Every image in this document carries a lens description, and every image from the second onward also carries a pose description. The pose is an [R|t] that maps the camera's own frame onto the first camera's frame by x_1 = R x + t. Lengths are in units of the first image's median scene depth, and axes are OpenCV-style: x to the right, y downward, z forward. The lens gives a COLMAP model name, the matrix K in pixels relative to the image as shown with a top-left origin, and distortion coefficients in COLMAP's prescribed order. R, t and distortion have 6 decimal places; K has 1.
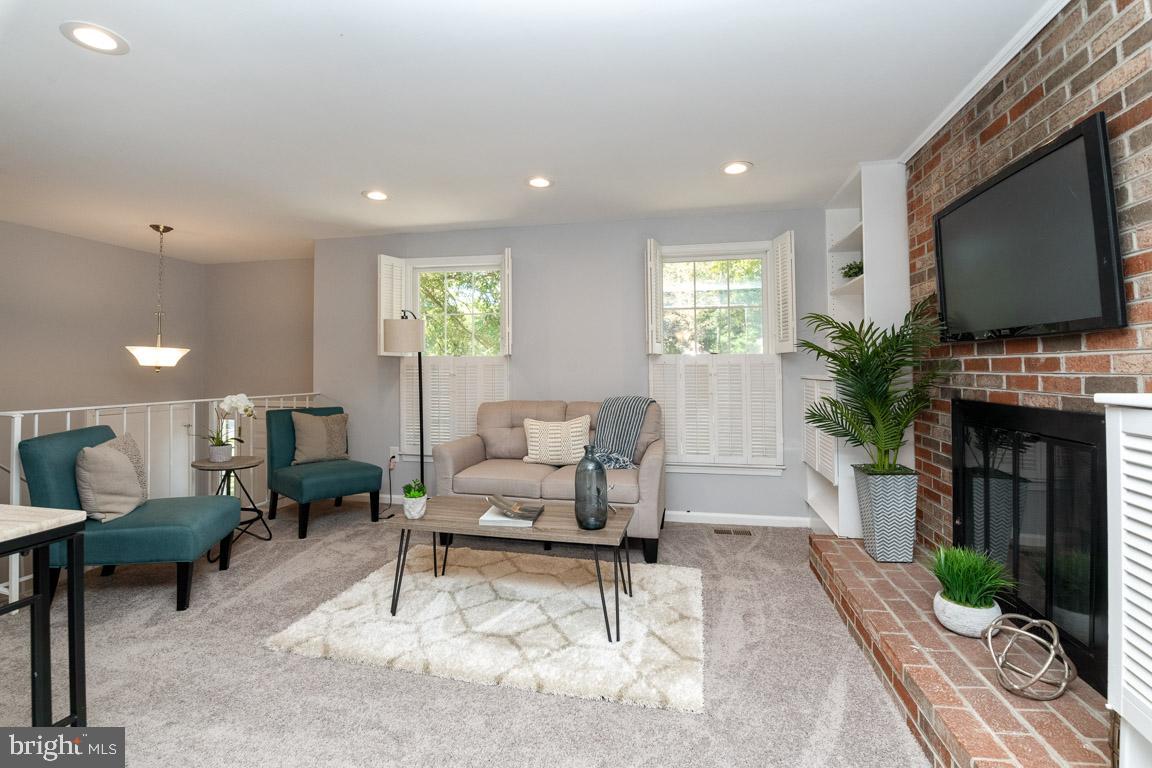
lens RADIAL K [[539.3, 0, 575.8], [0, 539.3, 363.4], [0, 0, 1]] dist [-0.002422, -0.011411]
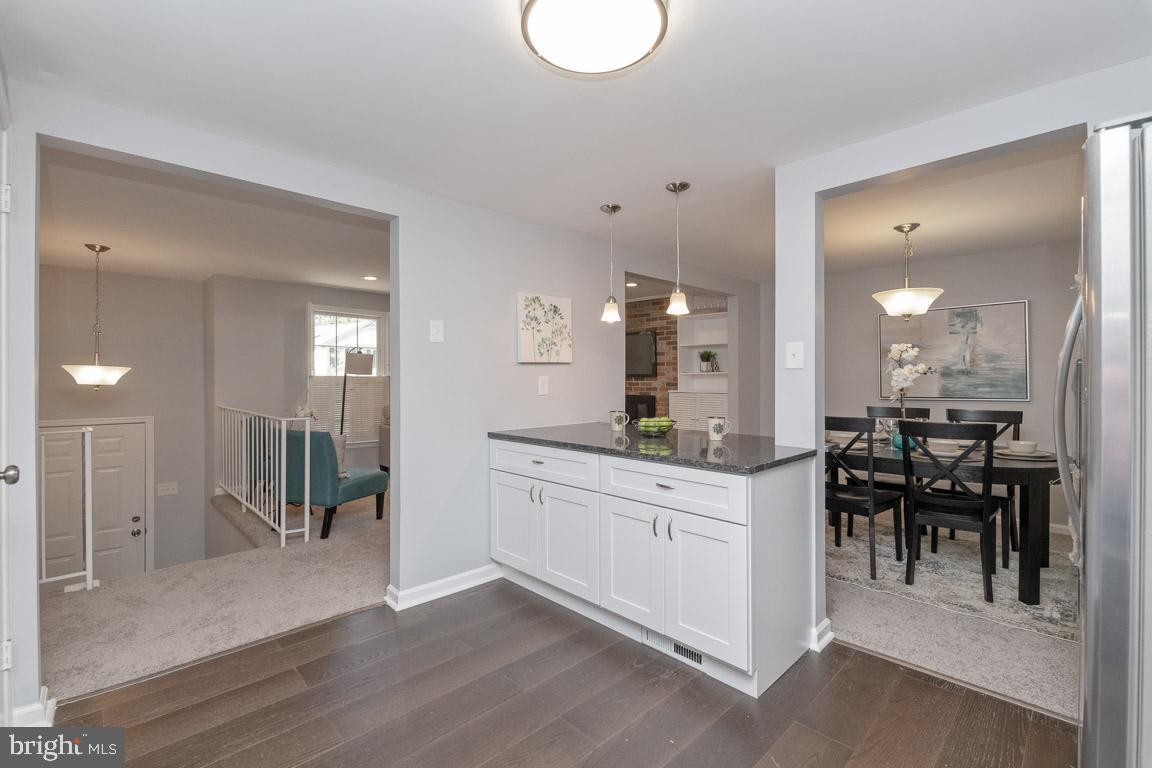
lens RADIAL K [[498.0, 0, 576.1], [0, 498.0, 379.9], [0, 0, 1]] dist [0.000094, -0.007792]
pose [[0.539342, -0.000648, 0.842086, -1.926702], [-0.013963, 0.999855, 0.009712, -0.045376], [-0.841971, -0.016996, 0.539255, -0.493424]]
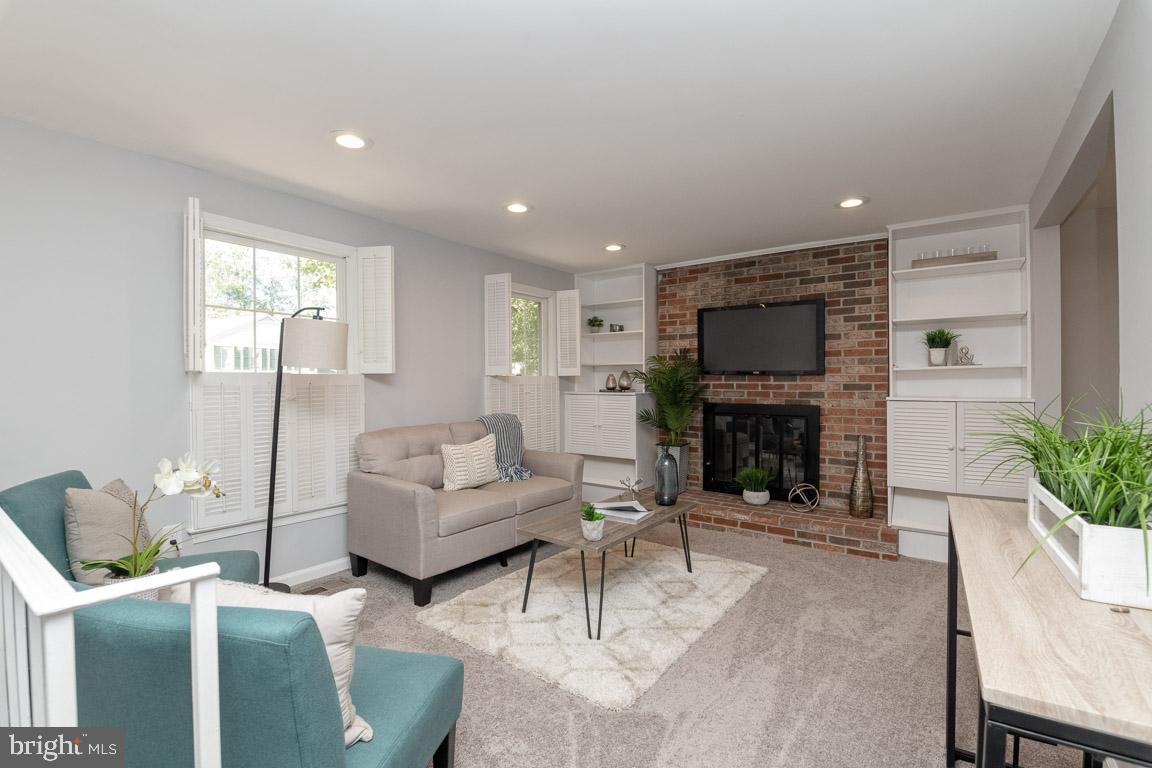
lens RADIAL K [[512.1, 0, 574.1], [0, 512.1, 378.5], [0, 0, 1]] dist [-0.021482, -0.000235]
pose [[0.396837, 0.004930, 0.917876, -1.269461], [-0.012472, 0.999922, 0.000021, -0.018269], [-0.917805, -0.011456, 0.396867, 0.709455]]
